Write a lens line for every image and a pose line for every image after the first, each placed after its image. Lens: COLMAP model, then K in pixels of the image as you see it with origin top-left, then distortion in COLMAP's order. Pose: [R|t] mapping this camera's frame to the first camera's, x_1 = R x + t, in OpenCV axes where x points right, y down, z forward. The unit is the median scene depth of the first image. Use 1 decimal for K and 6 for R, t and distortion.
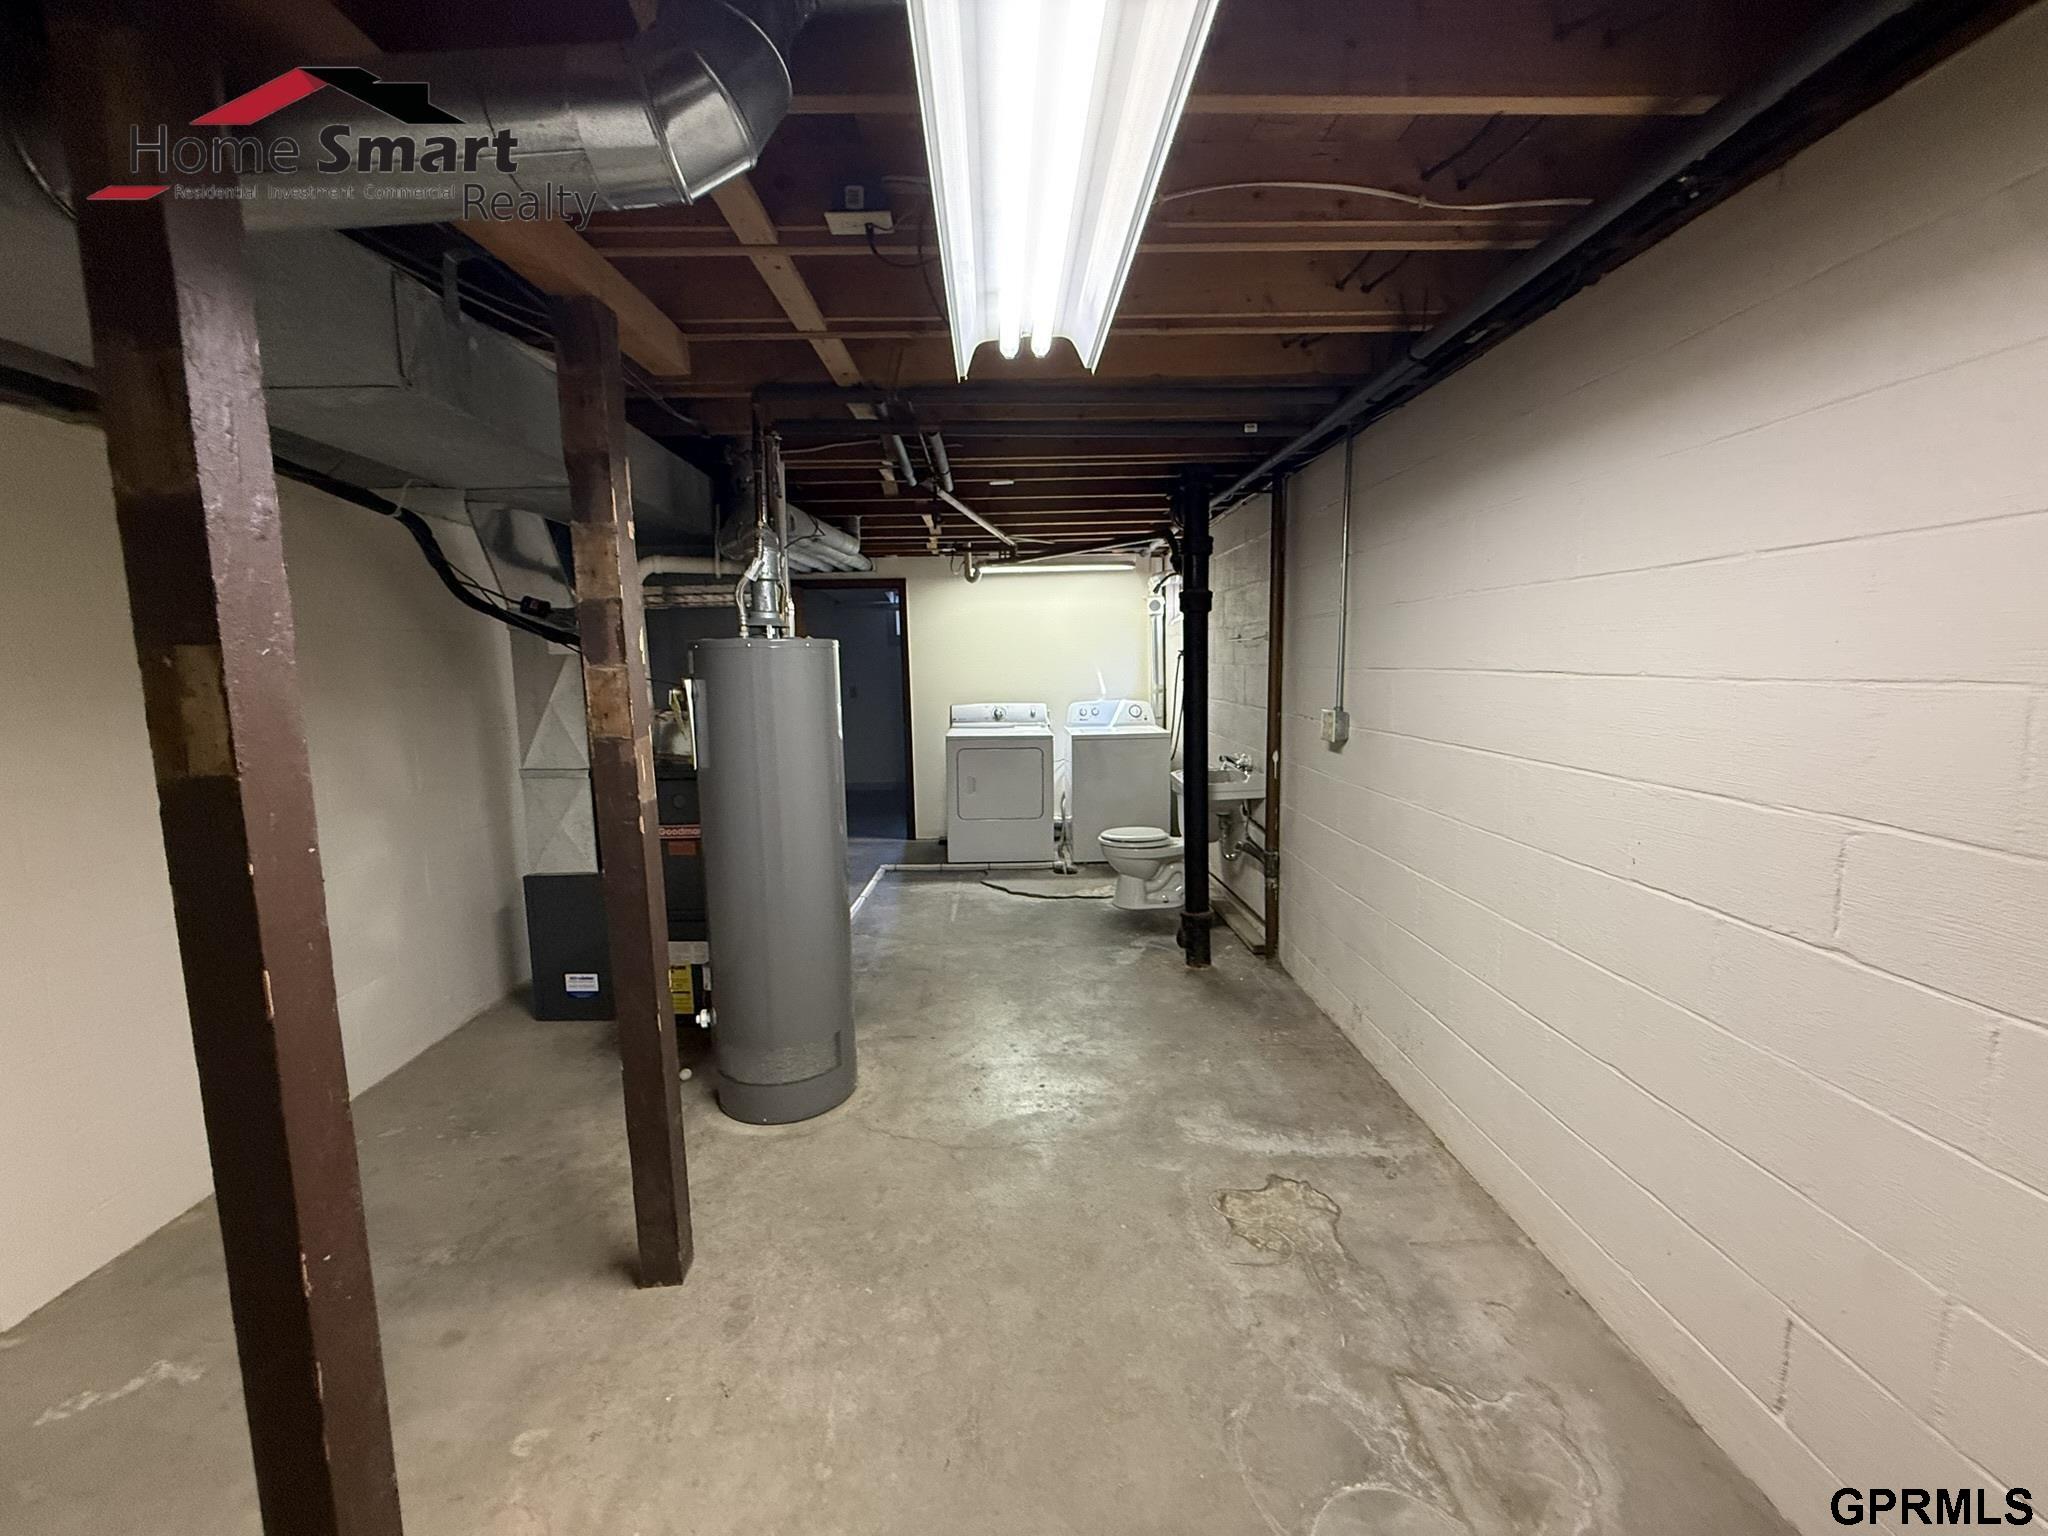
lens RADIAL K [[817.4, 0, 1024.0], [0, 817.4, 768.0], [0, 0, 1]] dist [0.000932, 0.000248]
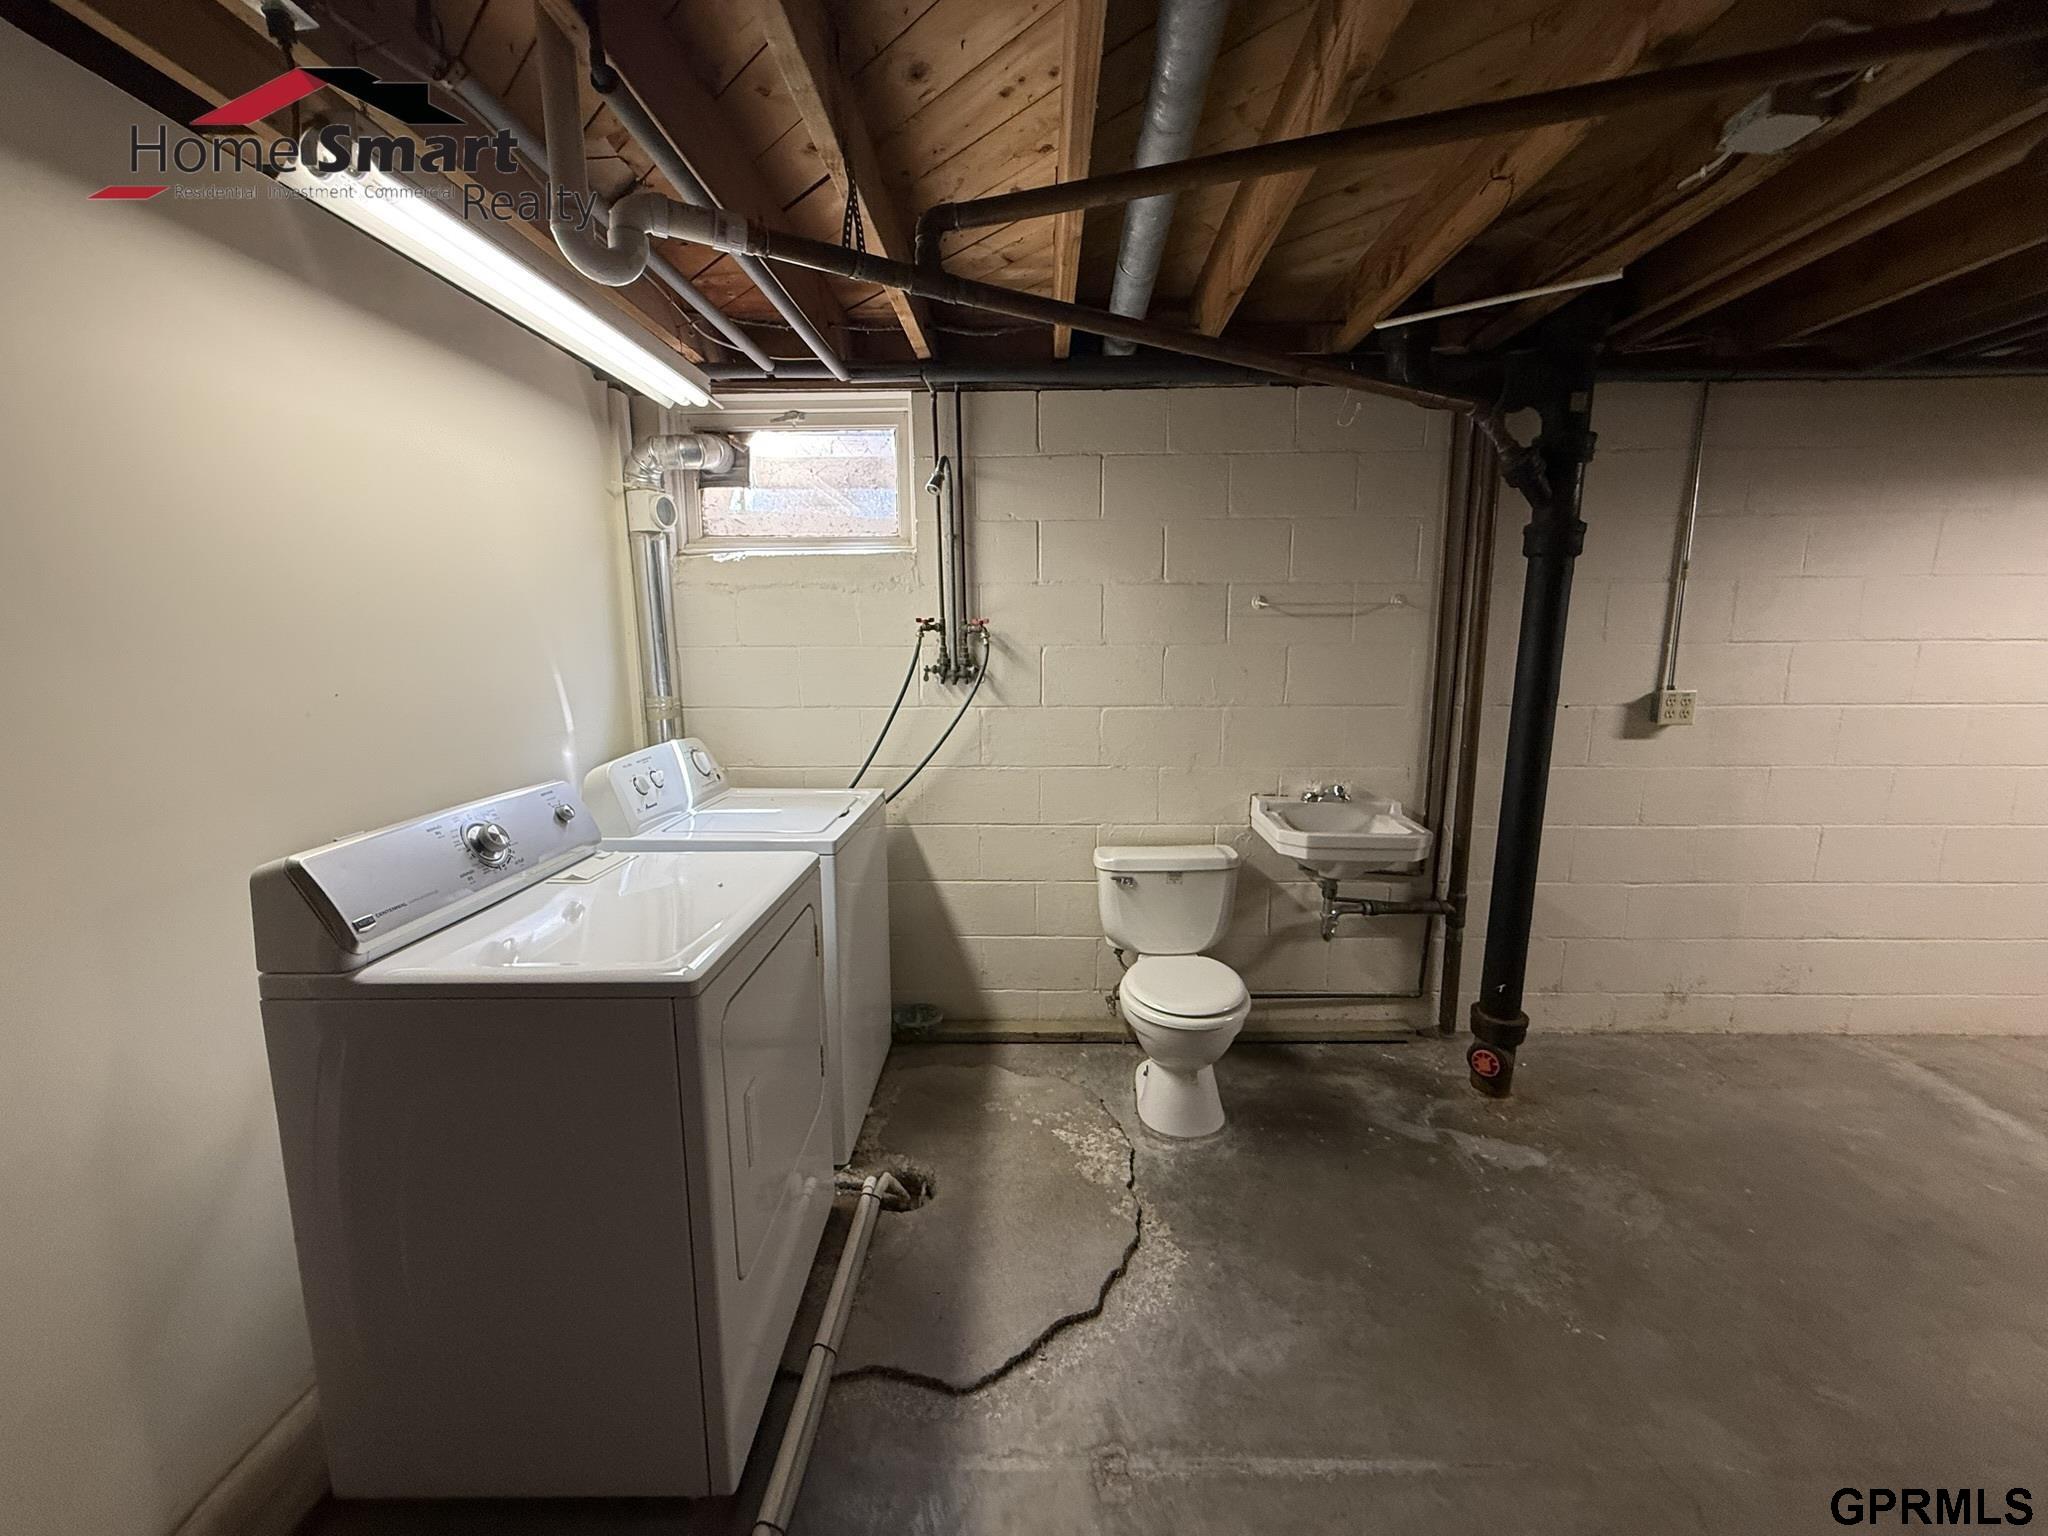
lens RADIAL K [[817.4, 0, 1024.0], [0, 817.4, 768.0], [0, 0, 1]] dist [0.000932, 0.000248]
pose [[0.045364, -0.152135, 0.987318, -0.463450], [0.132938, 0.980465, 0.144971, -0.178714], [-0.990086, 0.124676, 0.064702, 1.425106]]
